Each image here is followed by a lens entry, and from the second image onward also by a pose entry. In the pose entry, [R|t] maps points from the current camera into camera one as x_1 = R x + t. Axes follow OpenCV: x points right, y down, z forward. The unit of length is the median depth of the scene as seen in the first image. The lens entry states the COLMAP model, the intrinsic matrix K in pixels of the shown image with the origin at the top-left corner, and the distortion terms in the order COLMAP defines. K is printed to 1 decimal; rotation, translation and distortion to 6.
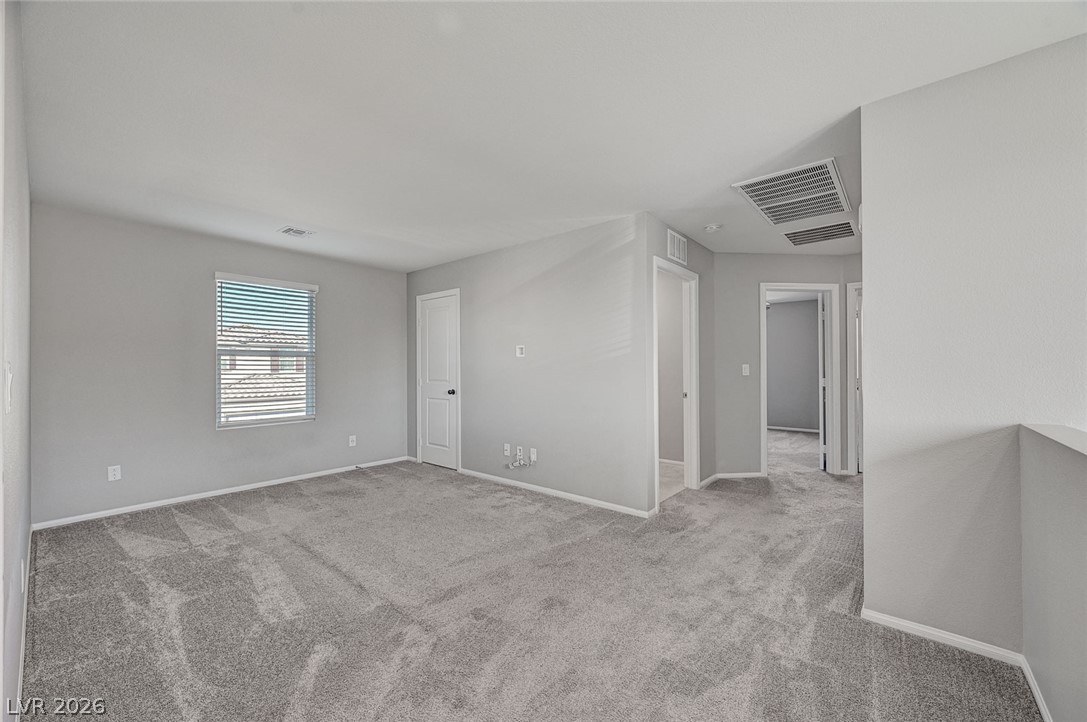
lens RADIAL K [[431.4, 0, 545.0], [0, 431.4, 364.5], [0, 0, 1]] dist [0.002031, 0.000398]
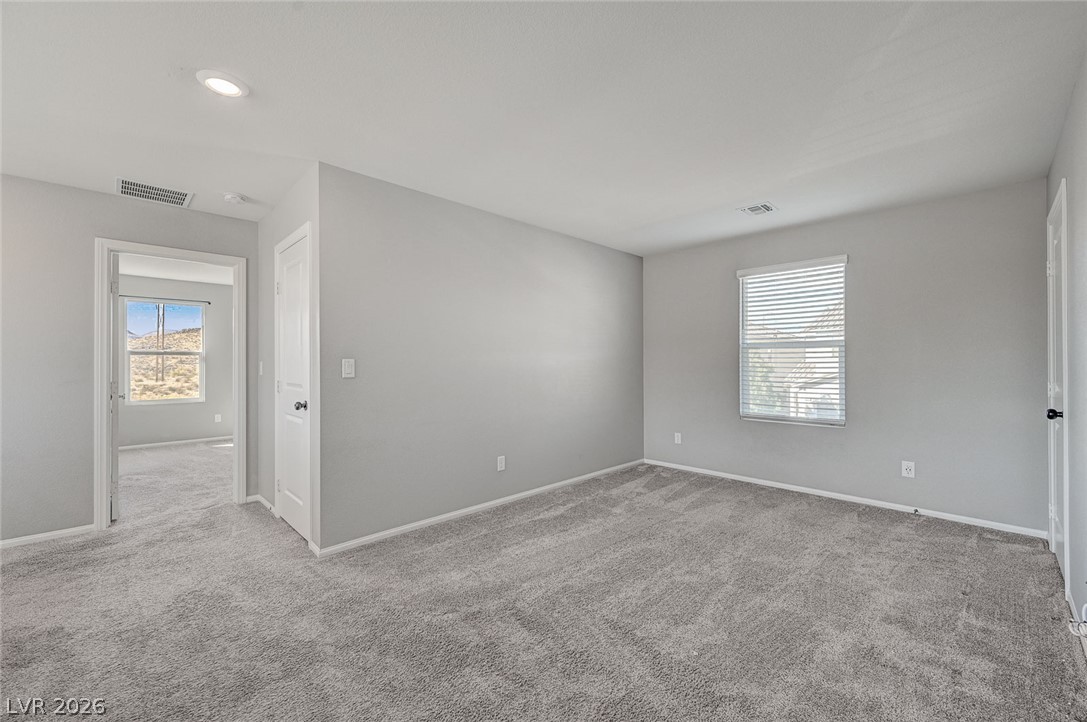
lens RADIAL K [[439.0, 0, 543.5], [0, 439.0, 361.0], [0, 0, 1]] dist [0.000002, -0.000084]
pose [[-0.092861, 0.002402, -0.995676, 0.347986], [0.006187, 0.999979, 0.001836, 0.003382], [0.995660, -0.005990, -0.092874, 0.598407]]
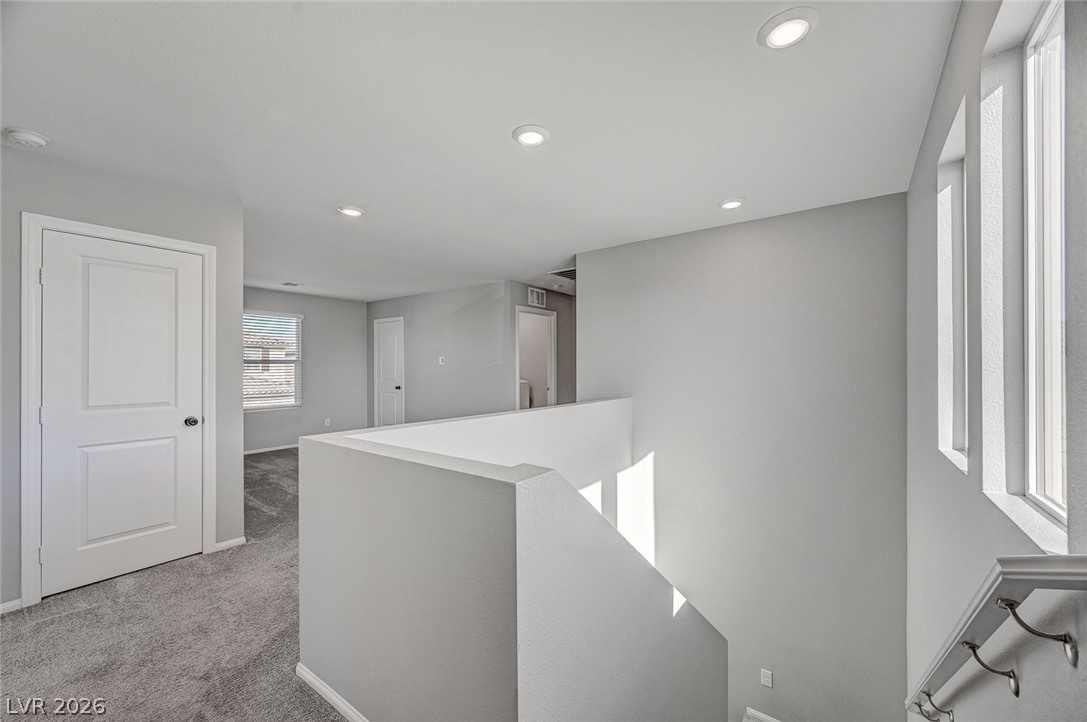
lens RADIAL K [[431.4, 0, 545.0], [0, 431.4, 364.5], [0, 0, 1]] dist [0.002031, 0.000398]
pose [[0.997502, 0.000478, 0.070630, 0.206928], [-0.000589, 0.999999, 0.001549, -0.019923], [-0.070630, -0.001587, 0.997501, -0.575881]]
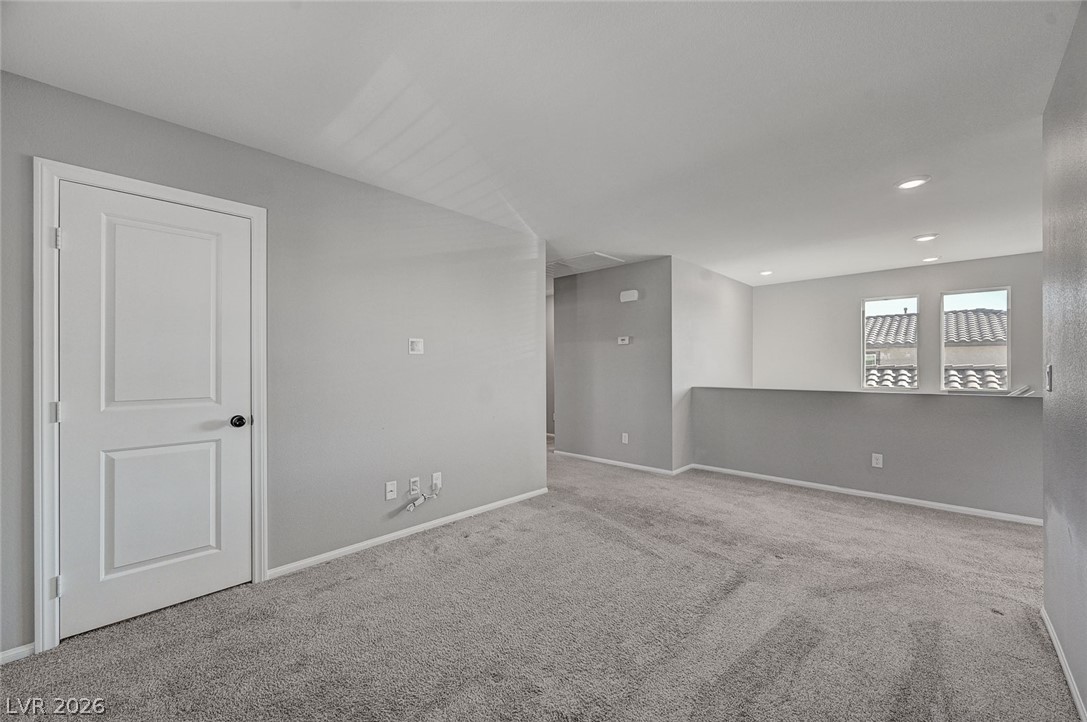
lens RADIAL K [[431.4, 0, 545.0], [0, 431.4, 364.5], [0, 0, 1]] dist [0.002031, 0.000398]
pose [[0.052928, 0.008543, 0.998562, -0.792067], [-0.004160, 0.999957, -0.008335, 0.004788], [-0.998590, -0.003713, 0.052961, 0.760444]]
